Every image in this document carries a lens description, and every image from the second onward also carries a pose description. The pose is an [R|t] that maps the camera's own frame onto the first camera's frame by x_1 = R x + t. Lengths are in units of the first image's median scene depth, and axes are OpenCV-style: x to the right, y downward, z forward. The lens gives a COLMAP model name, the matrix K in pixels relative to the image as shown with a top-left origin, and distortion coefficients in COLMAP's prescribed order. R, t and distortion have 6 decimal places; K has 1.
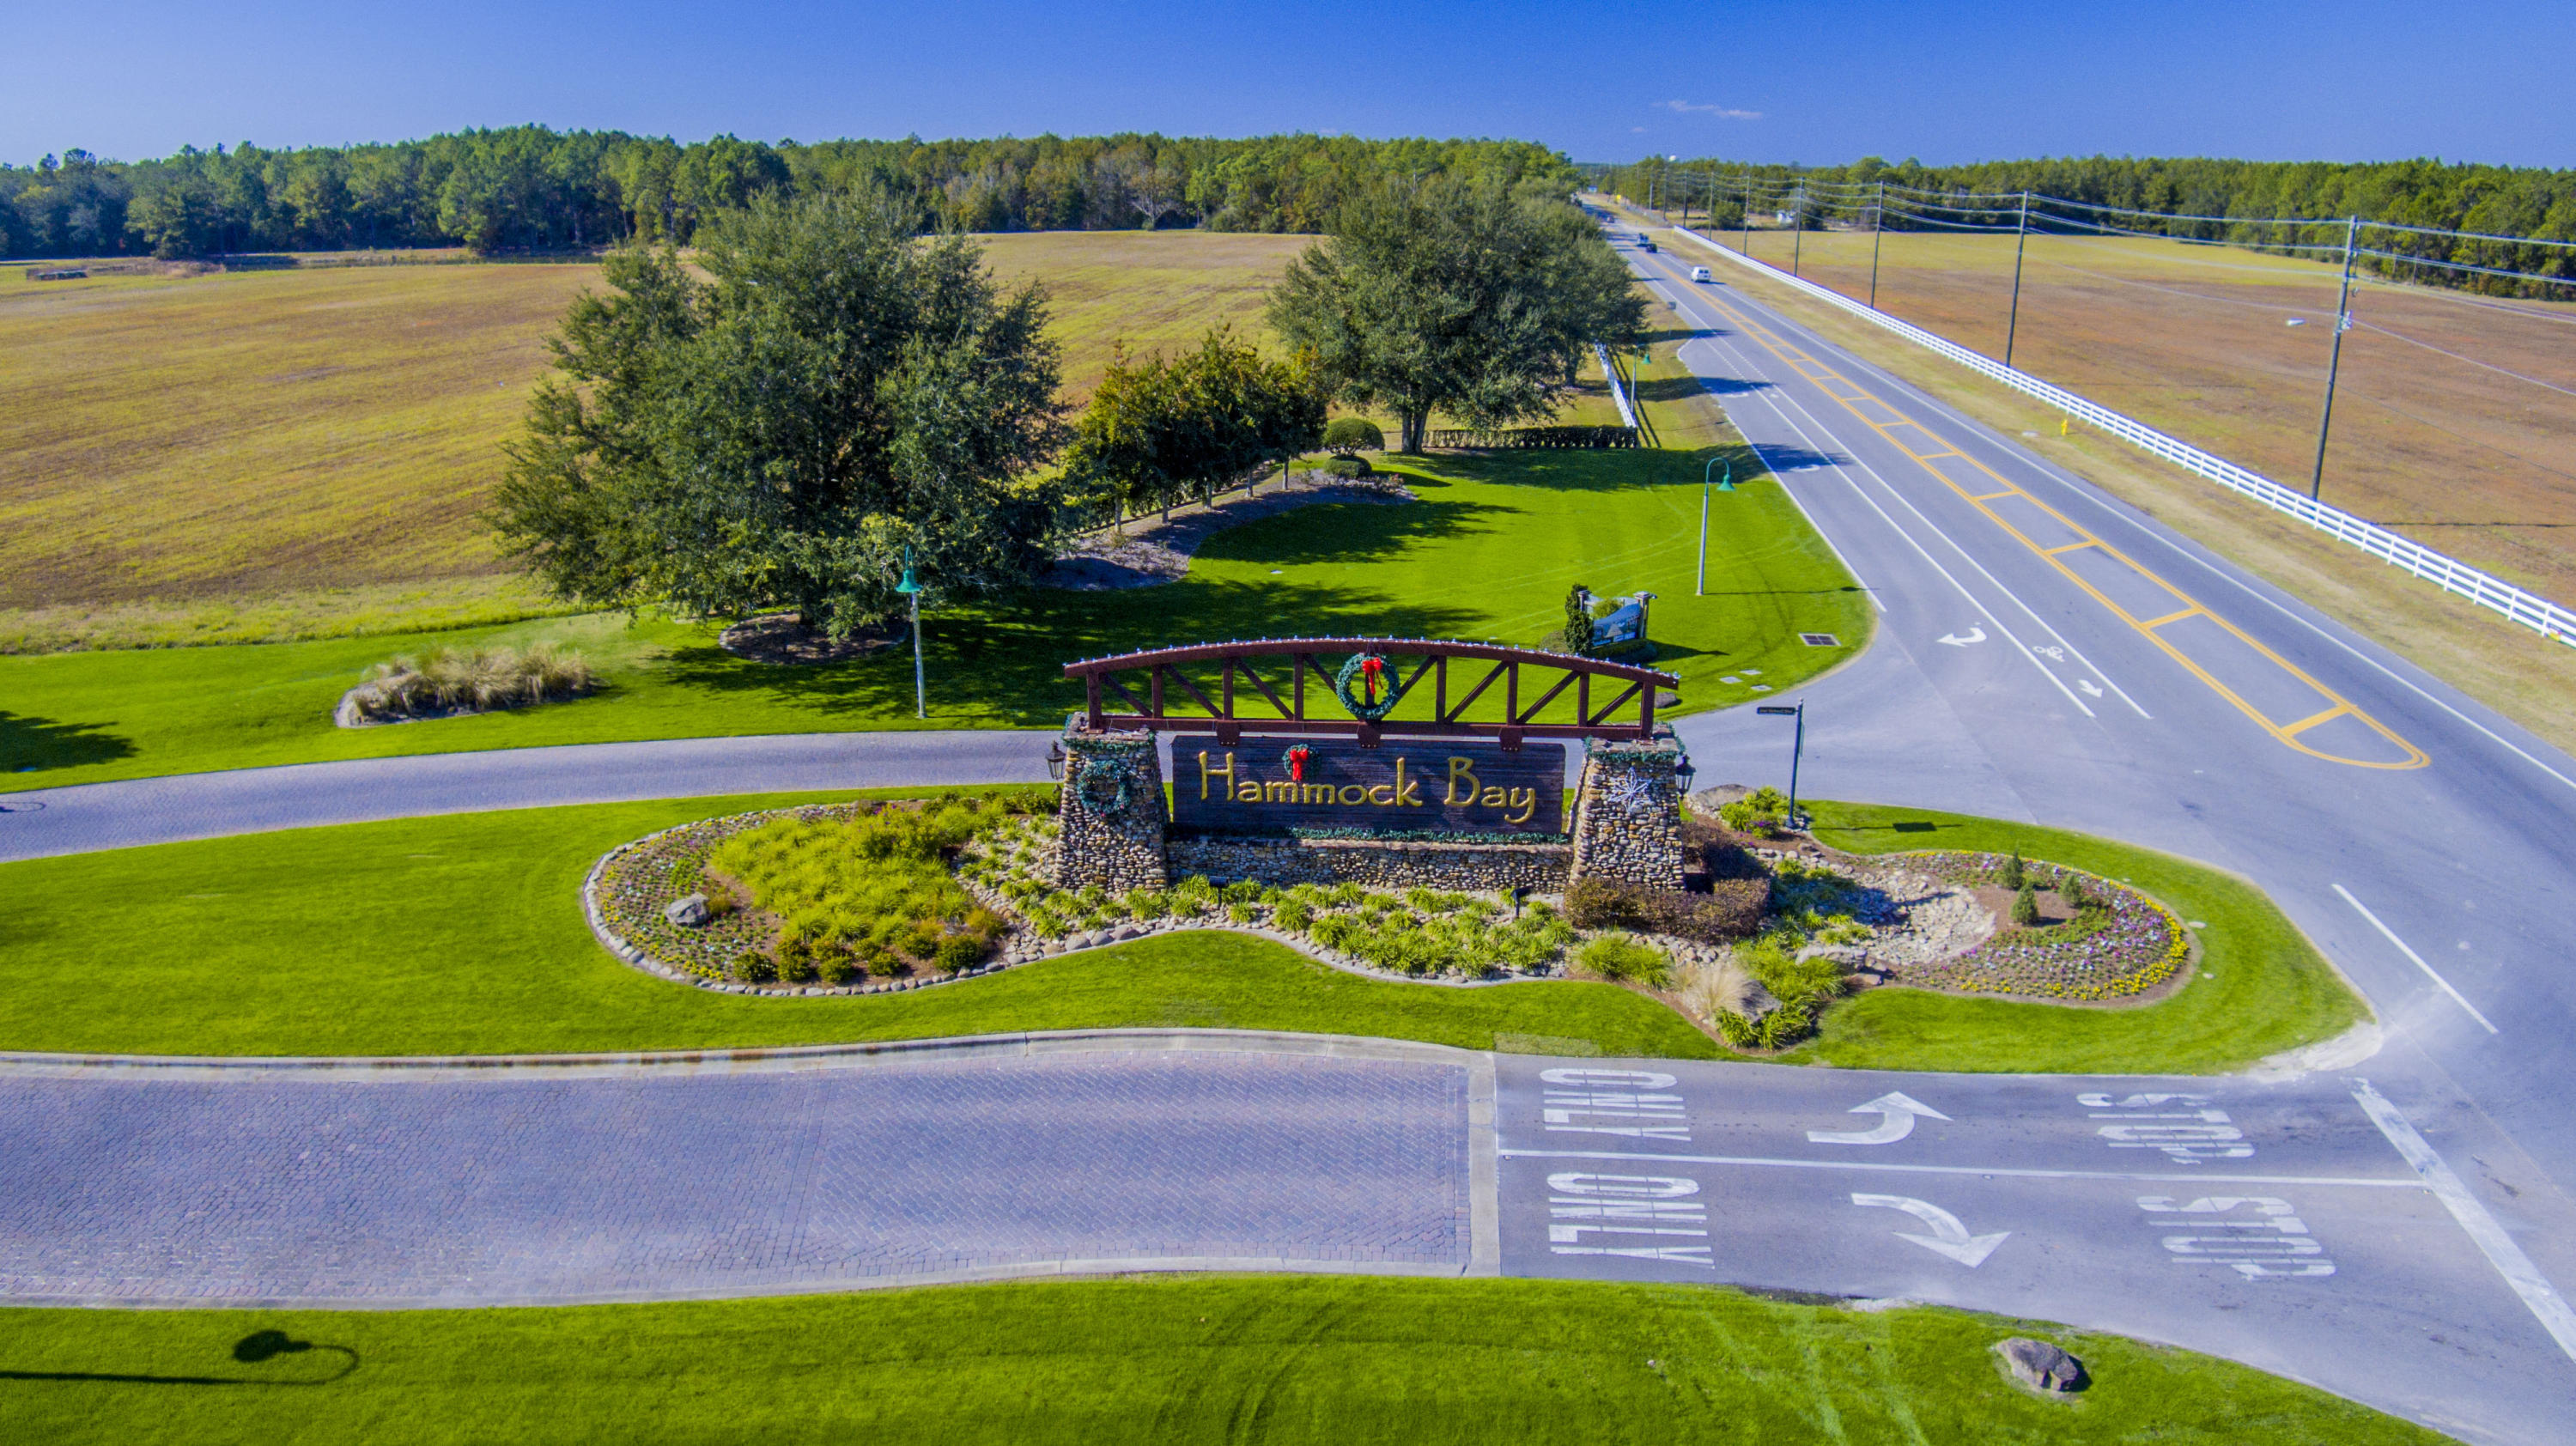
lens RADIAL K [[1752.7, 0, 1302.7], [0, 1752.7, 687.2], [0, 0, 1]] dist [-0.094305, 0.022406]
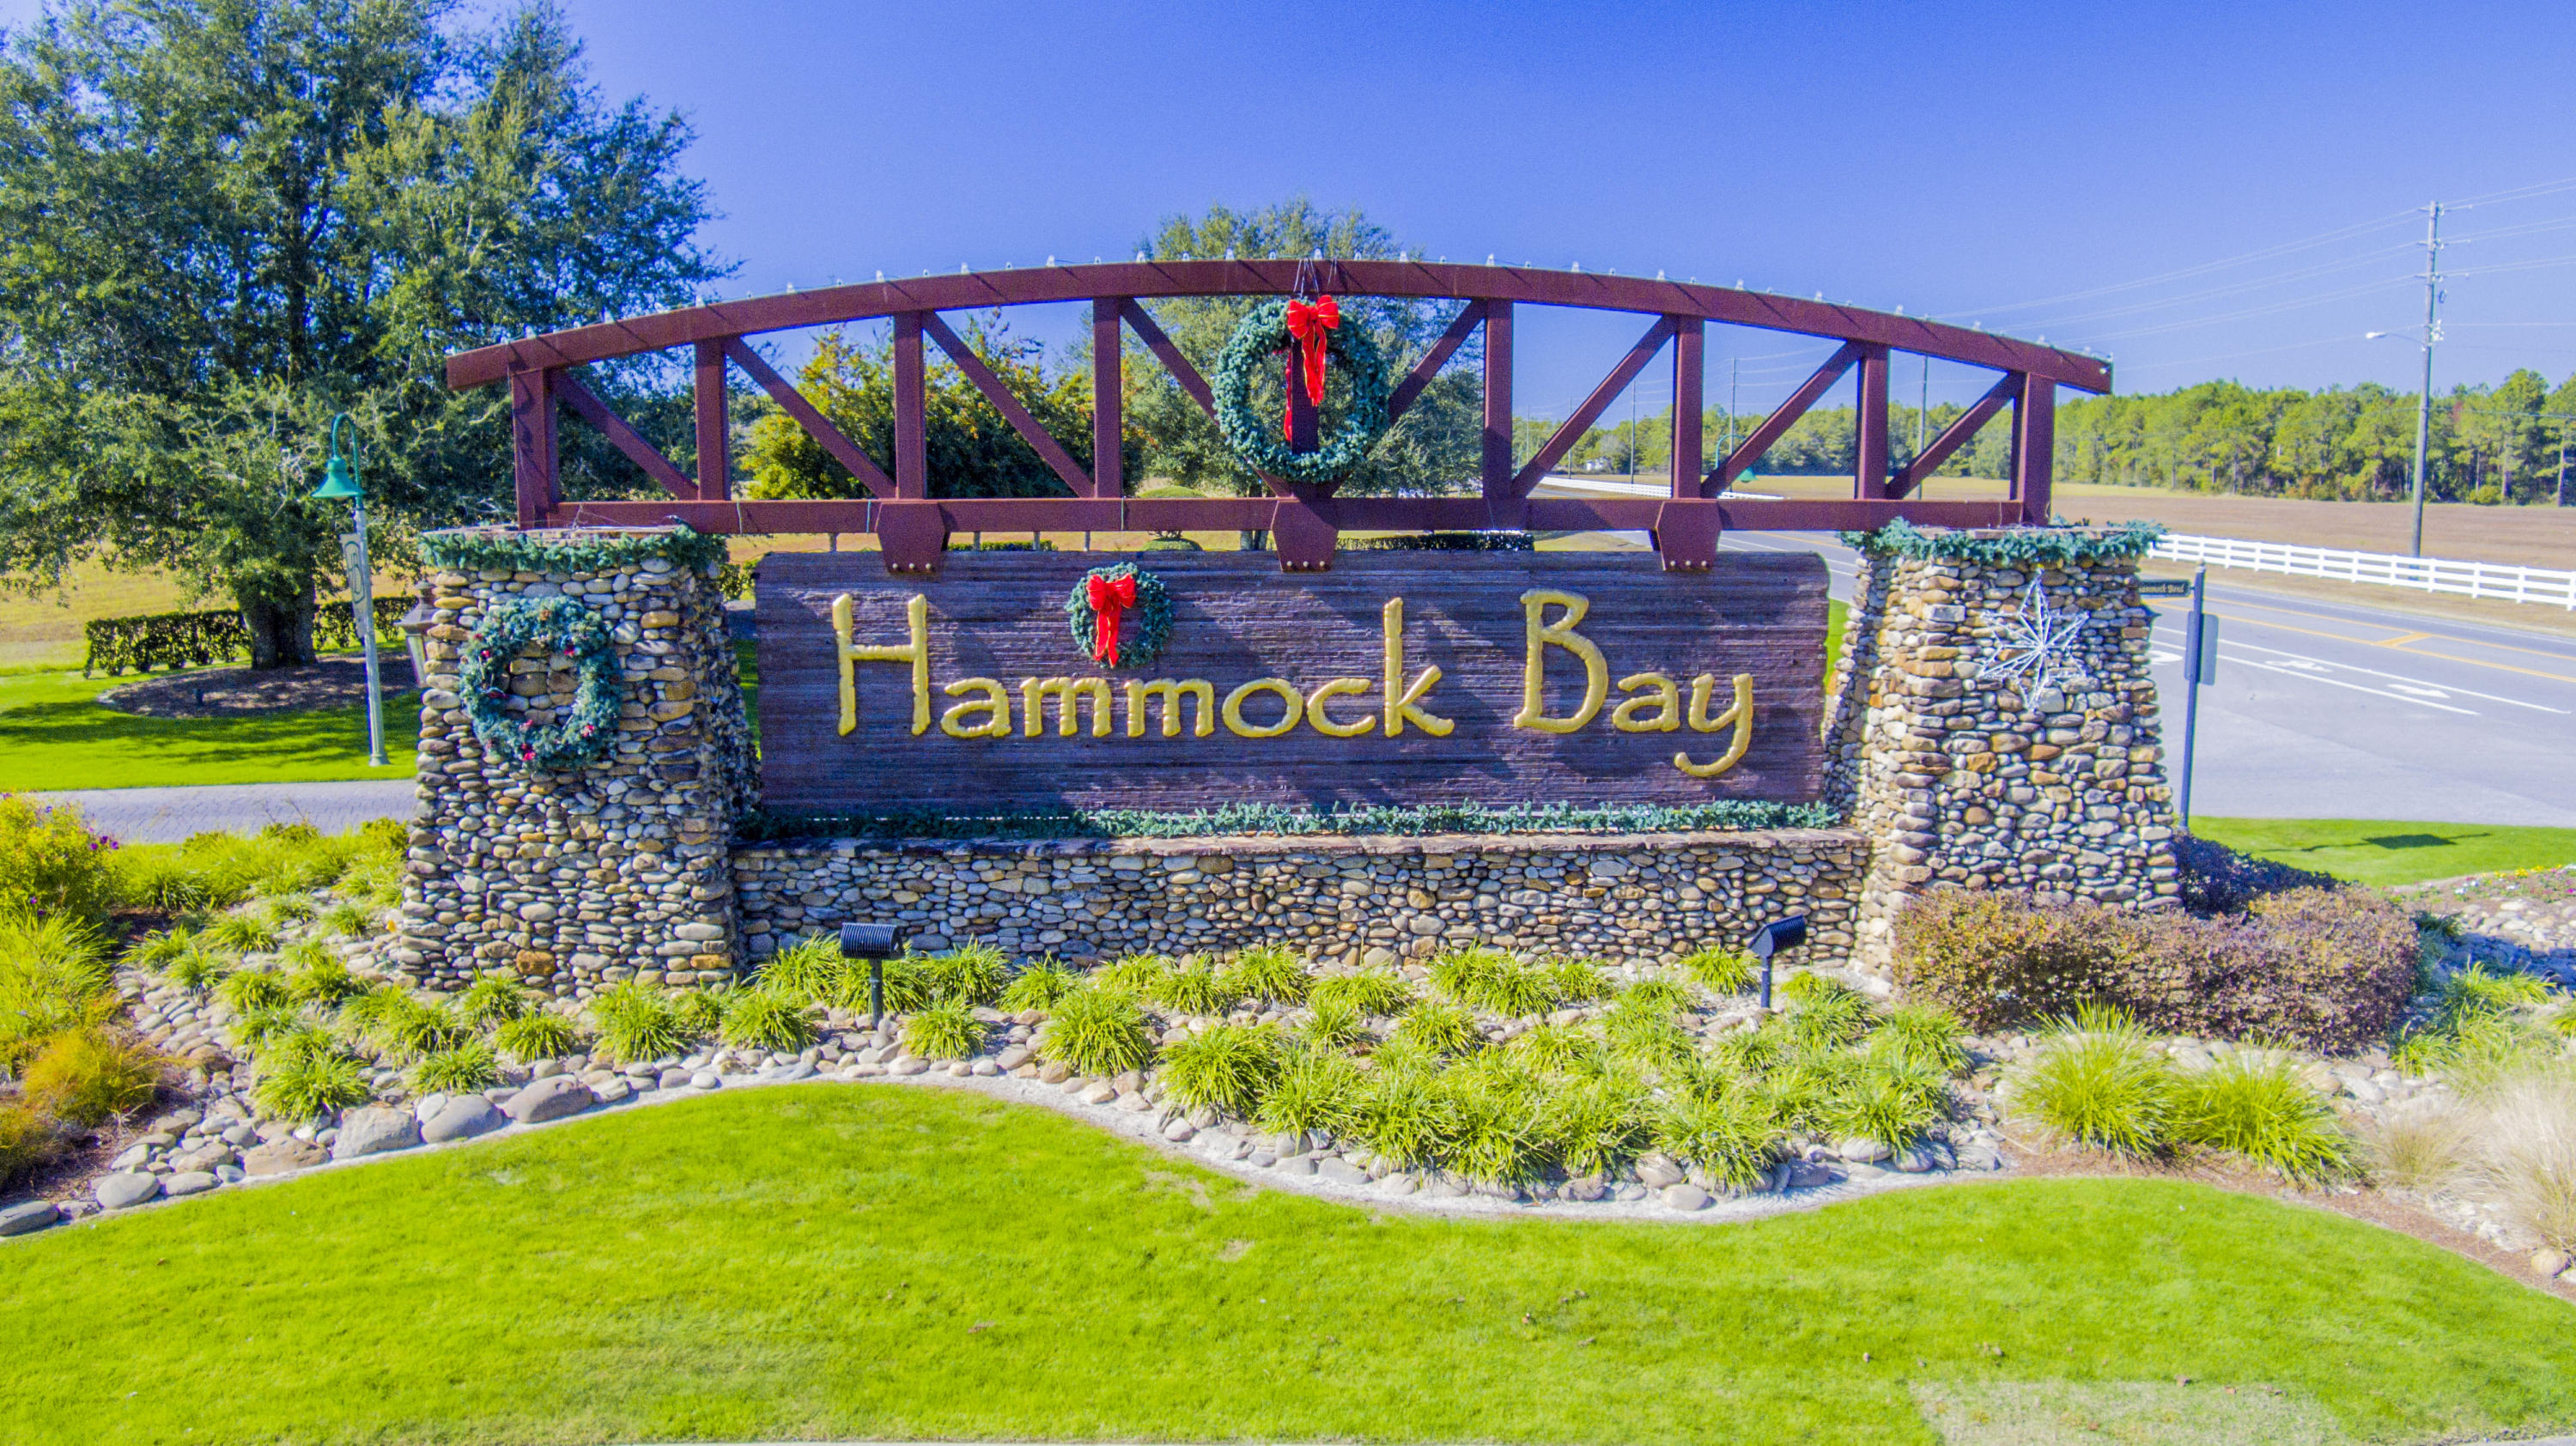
lens RADIAL K [[1752.7, 0, 1302.7], [0, 1752.7, 687.2], [0, 0, 1]] dist [-0.094305, 0.022406]
pose [[0.993805, -0.018684, 0.109557, -0.002709], [0.036311, 0.986256, -0.161187, 0.116416], [-0.105040, 0.164166, 0.980824, 0.647581]]
